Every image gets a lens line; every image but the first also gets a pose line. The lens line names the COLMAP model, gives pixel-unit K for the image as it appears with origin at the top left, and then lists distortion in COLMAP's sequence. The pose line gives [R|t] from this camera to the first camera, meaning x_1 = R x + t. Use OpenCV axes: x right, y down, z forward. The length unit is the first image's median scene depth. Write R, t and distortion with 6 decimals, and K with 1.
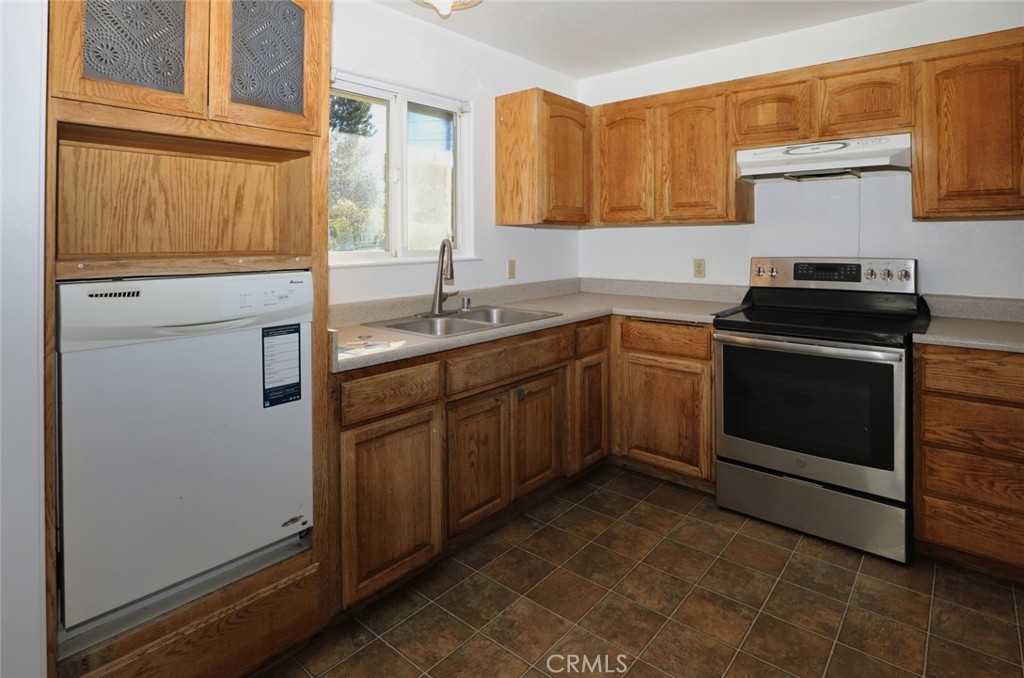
lens RADIAL K [[533.7, 0, 509.8], [0, 533.7, 235.2], [0, 0, 1]] dist [-0.027956, 0.000442]
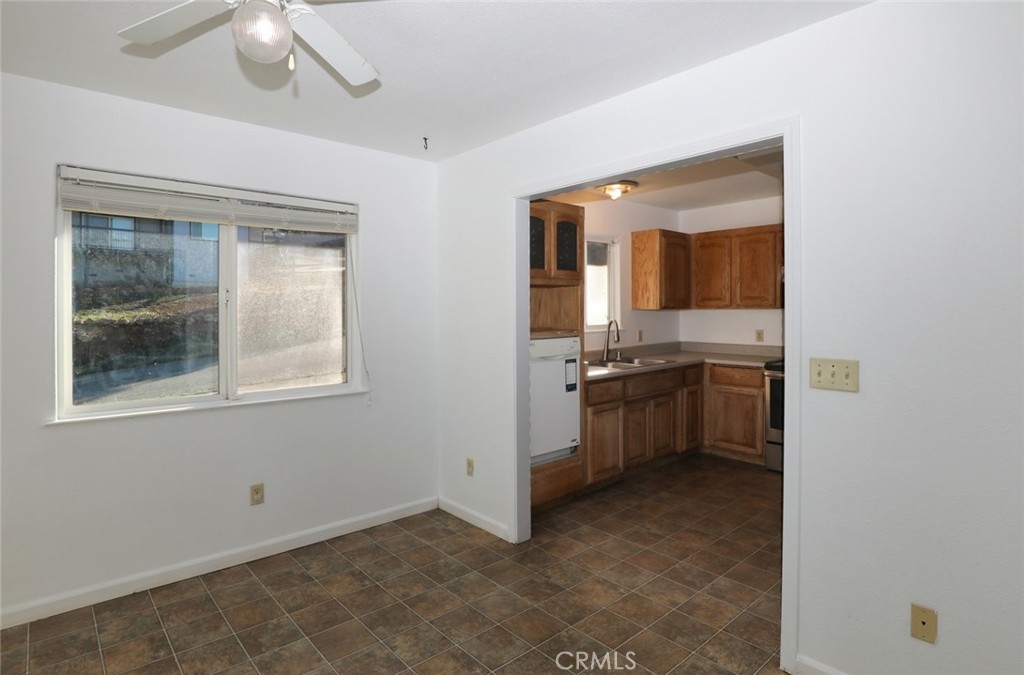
lens RADIAL K [[539.5, 0, 508.7], [0, 539.5, 305.3], [0, 0, 1]] dist [-0.038989, -0.000438]
pose [[0.991555, -0.000777, -0.129685, -0.244829], [0.002113, 0.999946, 0.010164, -0.063763], [0.129670, -0.010352, 0.991503, -0.926319]]
